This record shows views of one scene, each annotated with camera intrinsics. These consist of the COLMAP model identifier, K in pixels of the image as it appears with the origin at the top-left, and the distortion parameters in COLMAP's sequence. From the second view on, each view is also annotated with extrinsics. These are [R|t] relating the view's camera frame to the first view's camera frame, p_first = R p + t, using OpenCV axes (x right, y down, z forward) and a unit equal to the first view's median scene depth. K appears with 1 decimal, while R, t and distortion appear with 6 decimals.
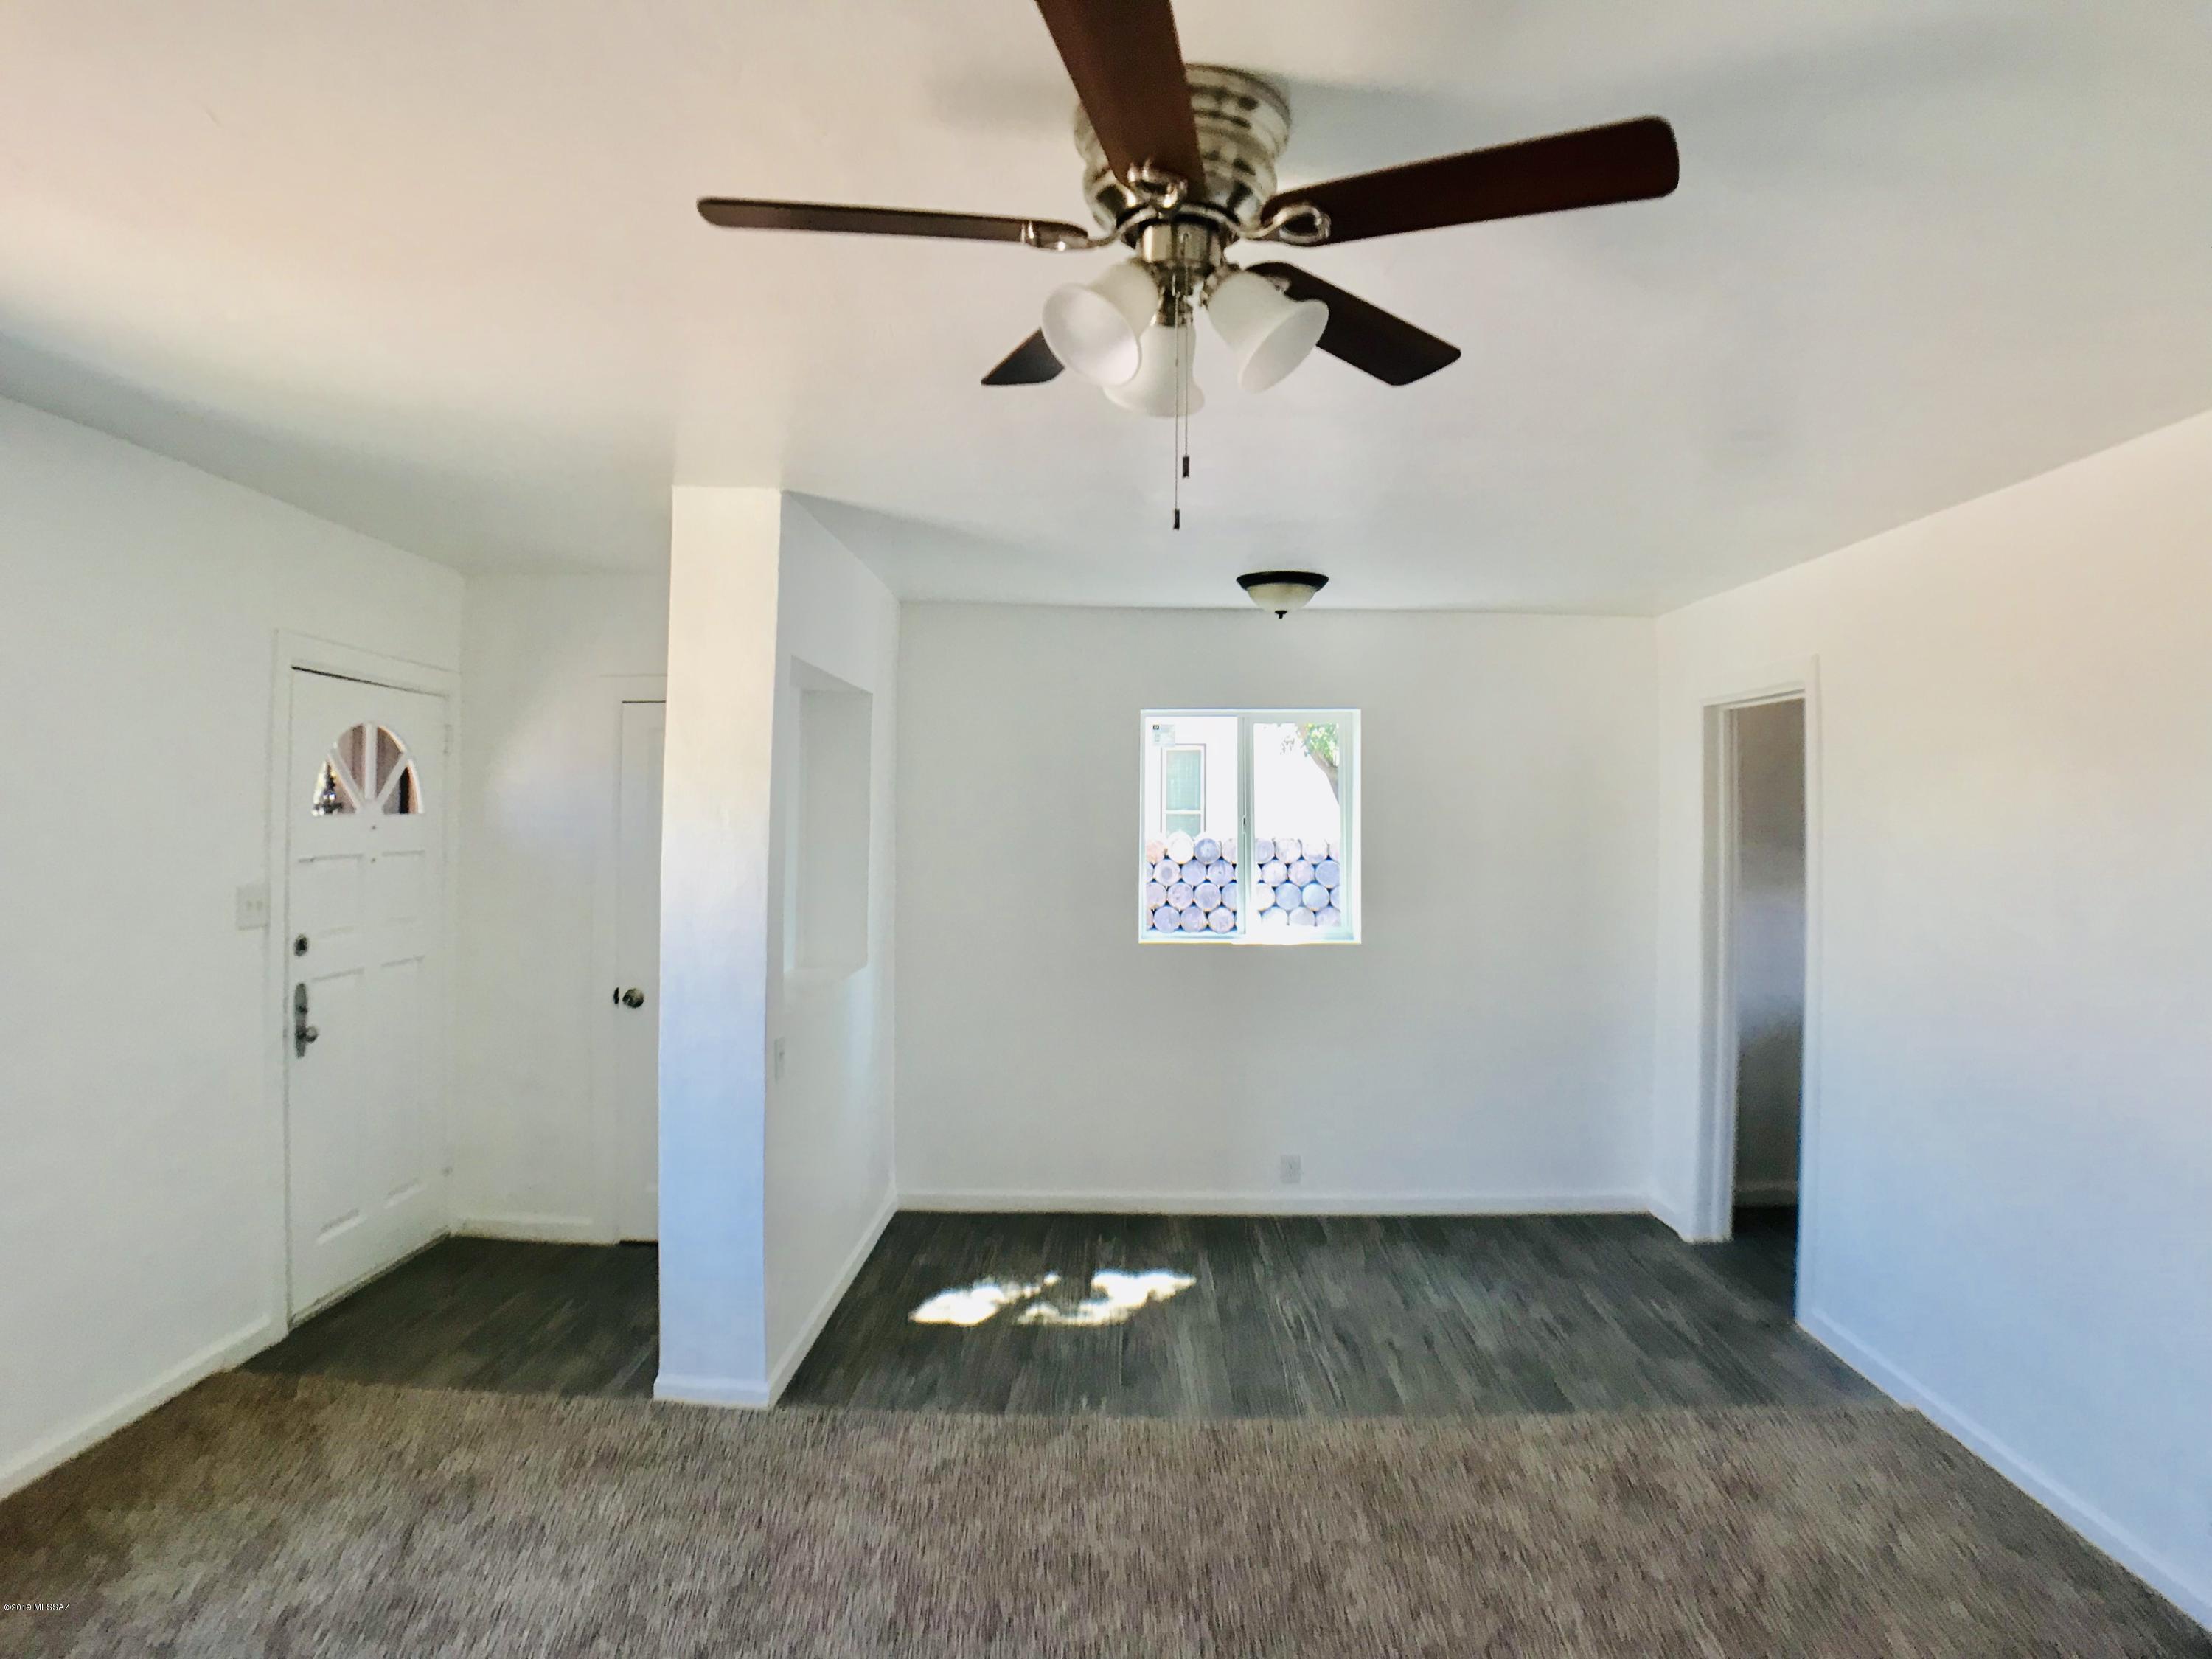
lens RADIAL K [[1245.6, 0, 1111.2], [0, 1245.6, 821.0], [0, 0, 1]] dist [-0.104789, 0.019847]
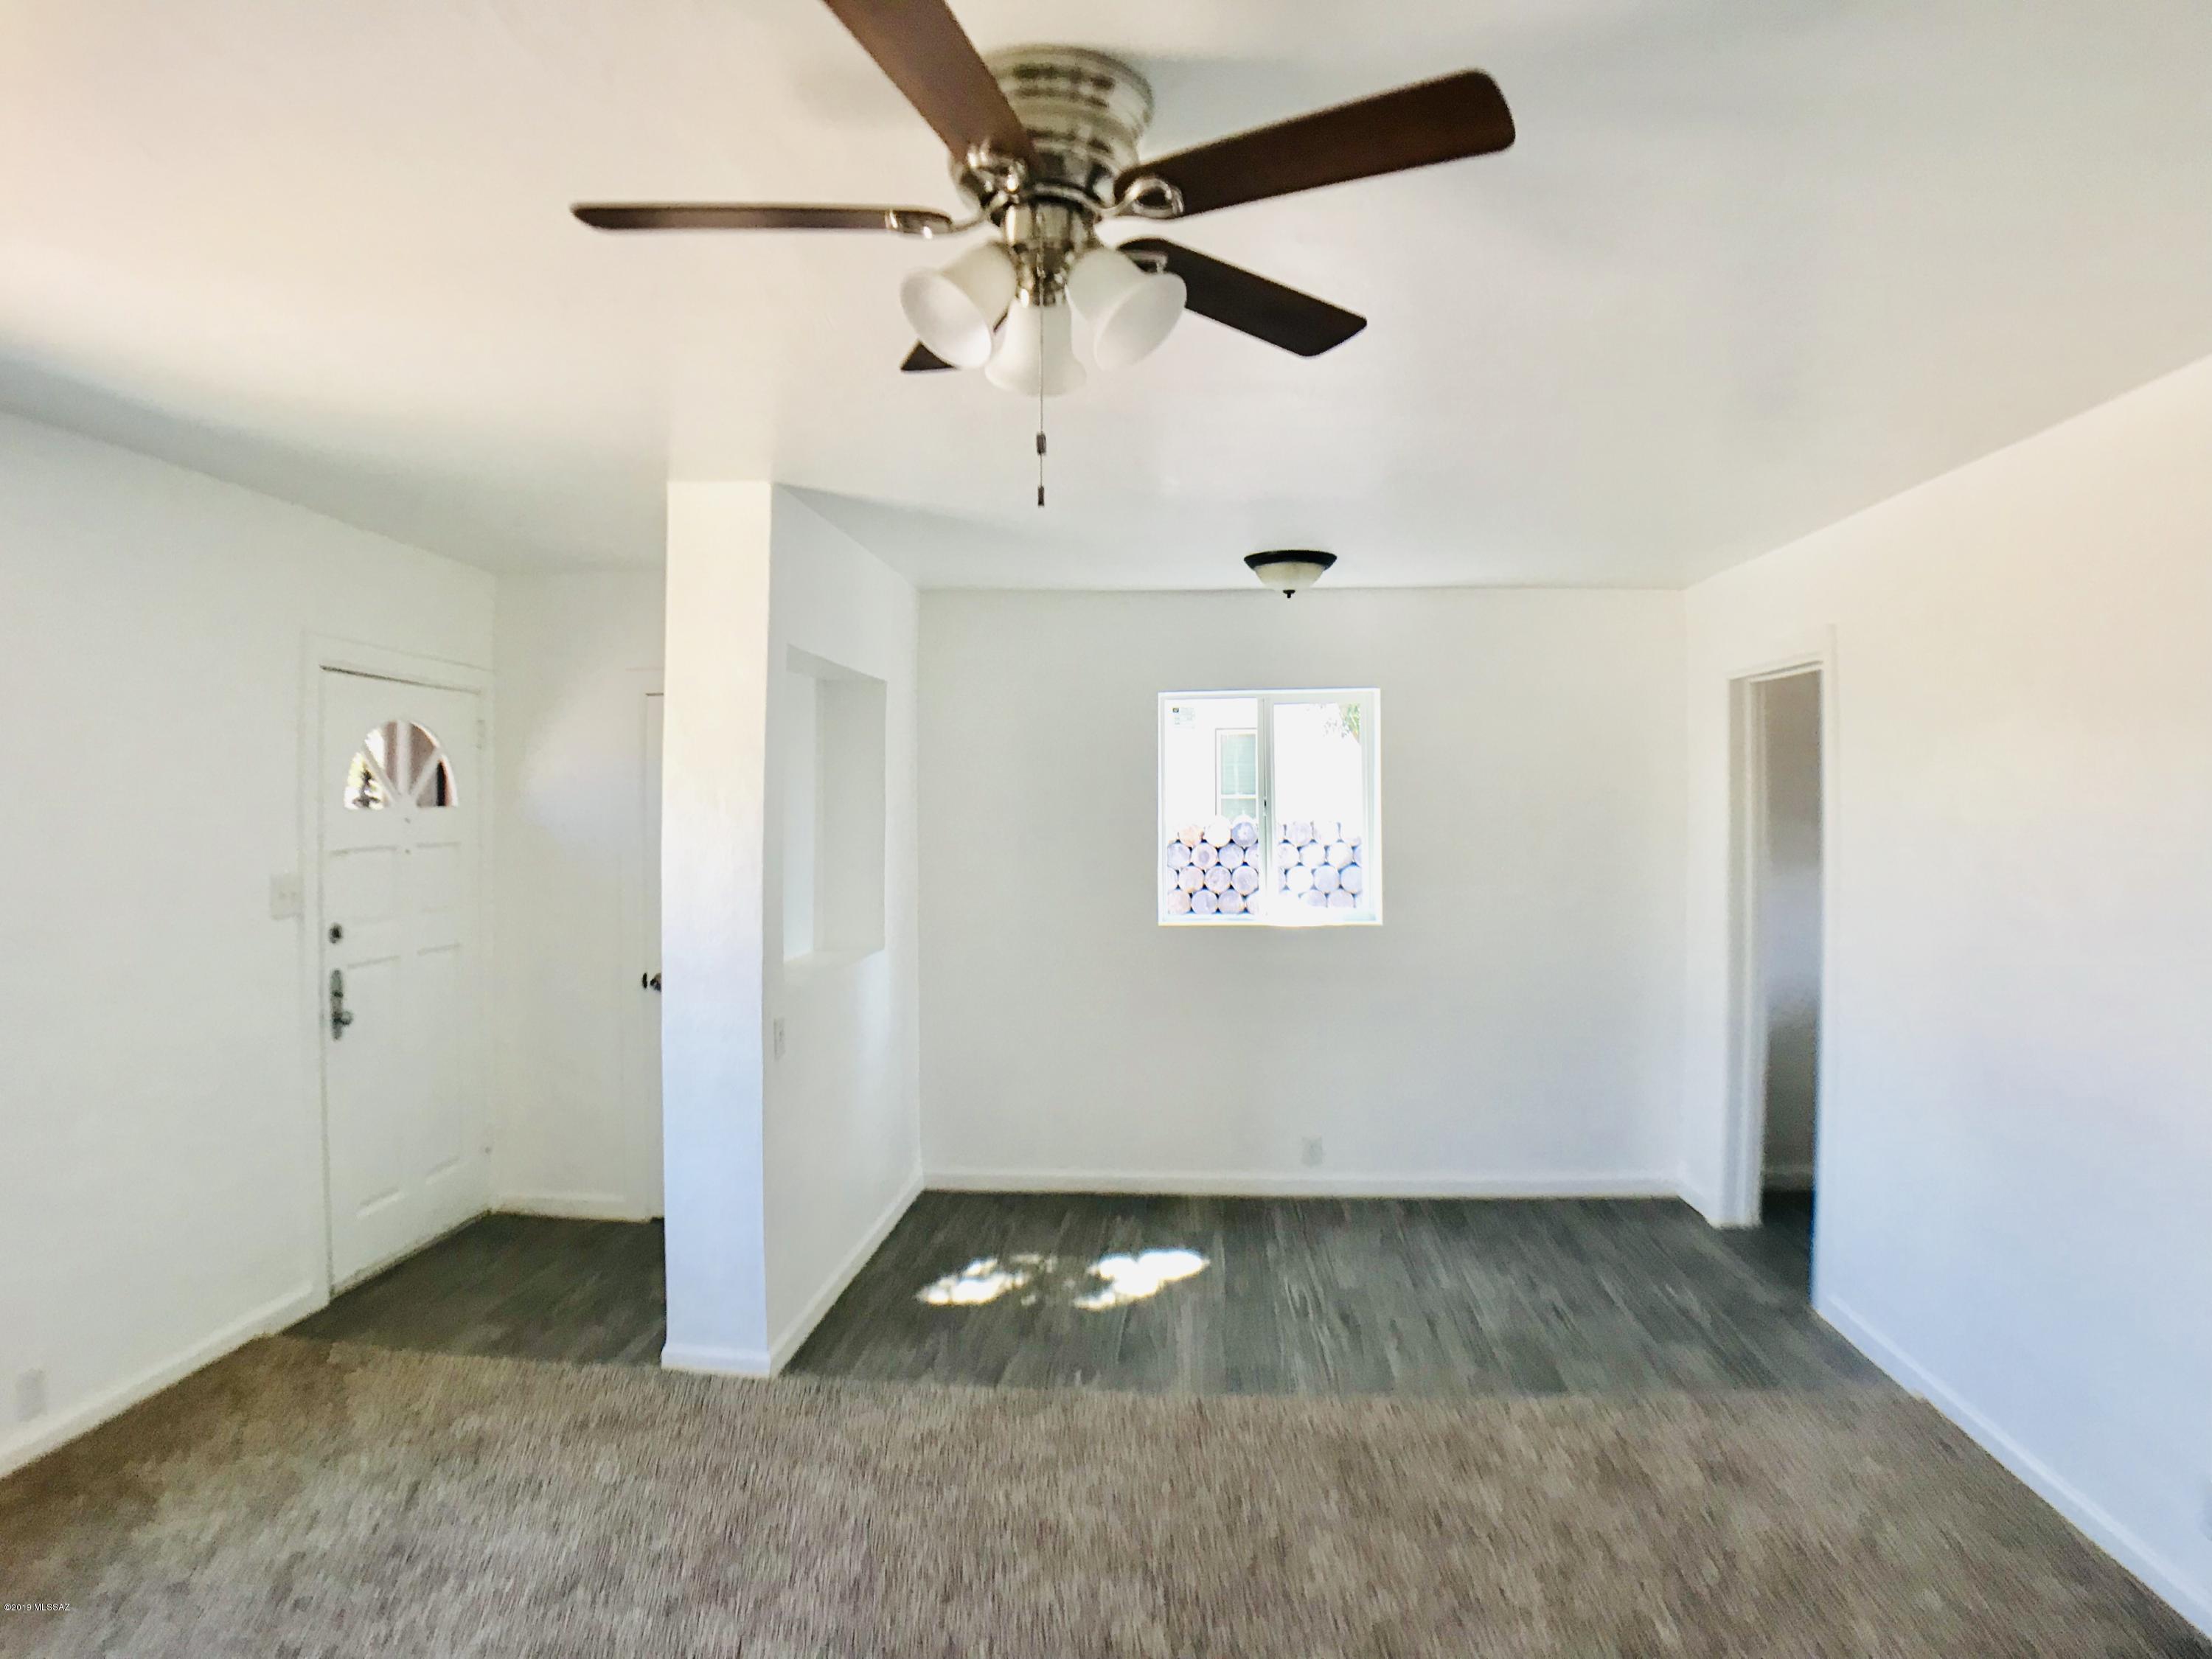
lens RADIAL K [[1245.6, 0, 1113.1], [0, 1245.6, 828.0], [0, 0, 1]] dist [-0.104789, 0.019847]
pose [[0.997886, -0.012381, -0.063796, 0.063206], [0.013364, 0.999798, 0.015005, 0.004689], [0.063597, -0.015826, 0.997850, -0.004447]]
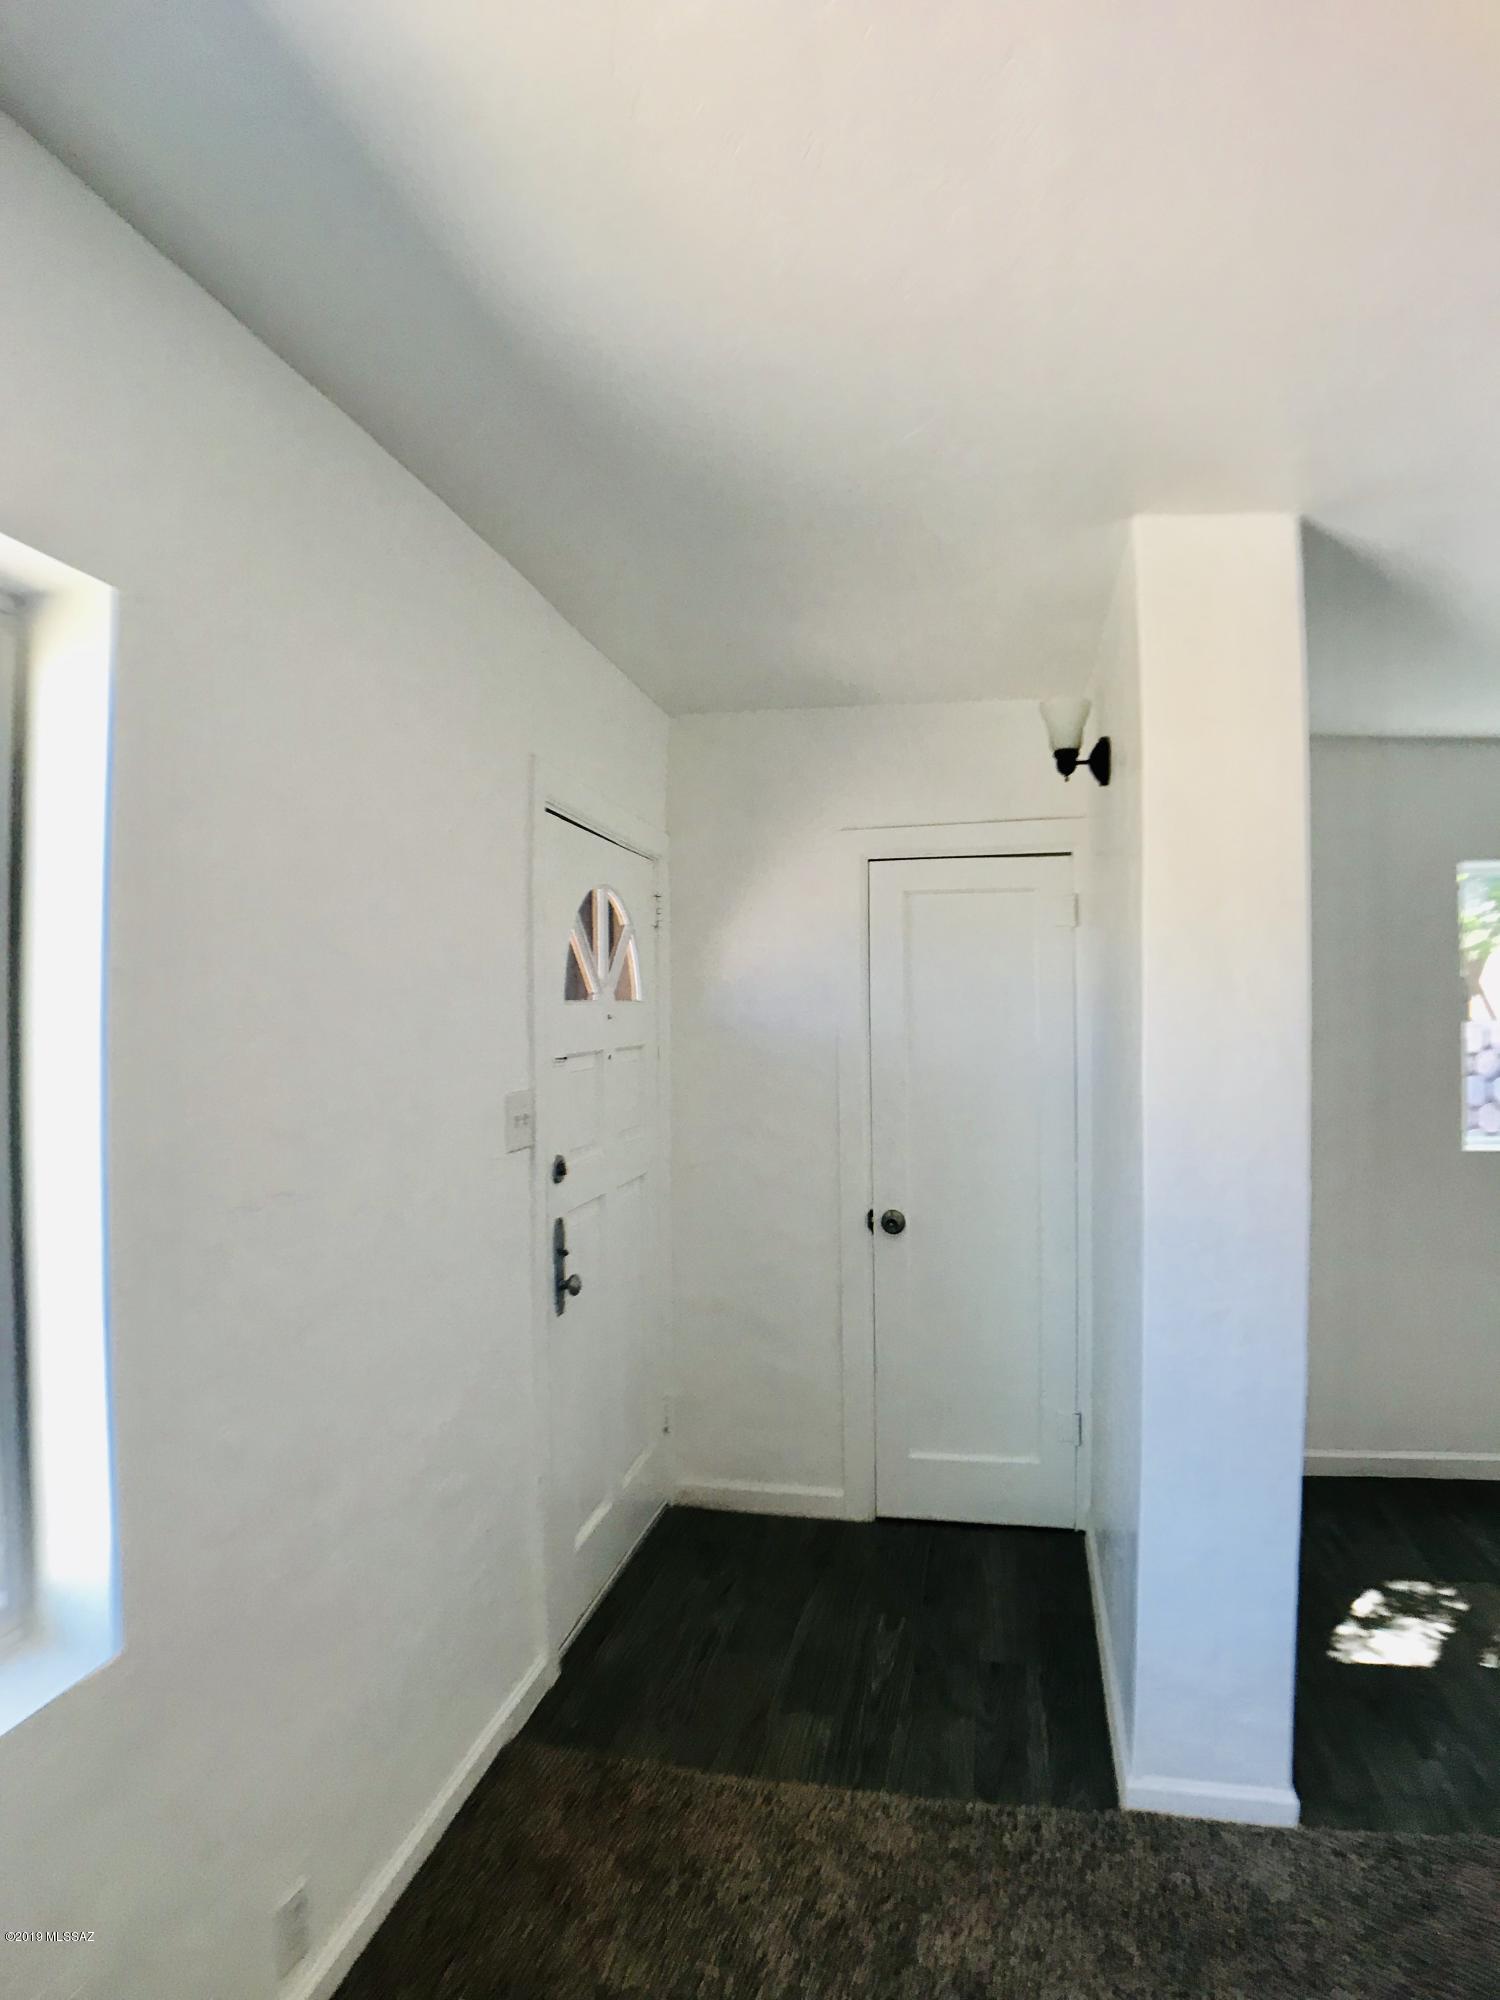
lens RADIAL K [[1126.2, 0, 761.3], [0, 1126.2, 1016.3], [0, 0, 1]] dist [-0.104789, 0.019847]
pose [[0.984474, -0.013777, -0.174989, -0.377418], [0.014314, 0.999896, 0.001805, 0.005031], [0.174946, -0.004282, 0.984569, 0.272997]]
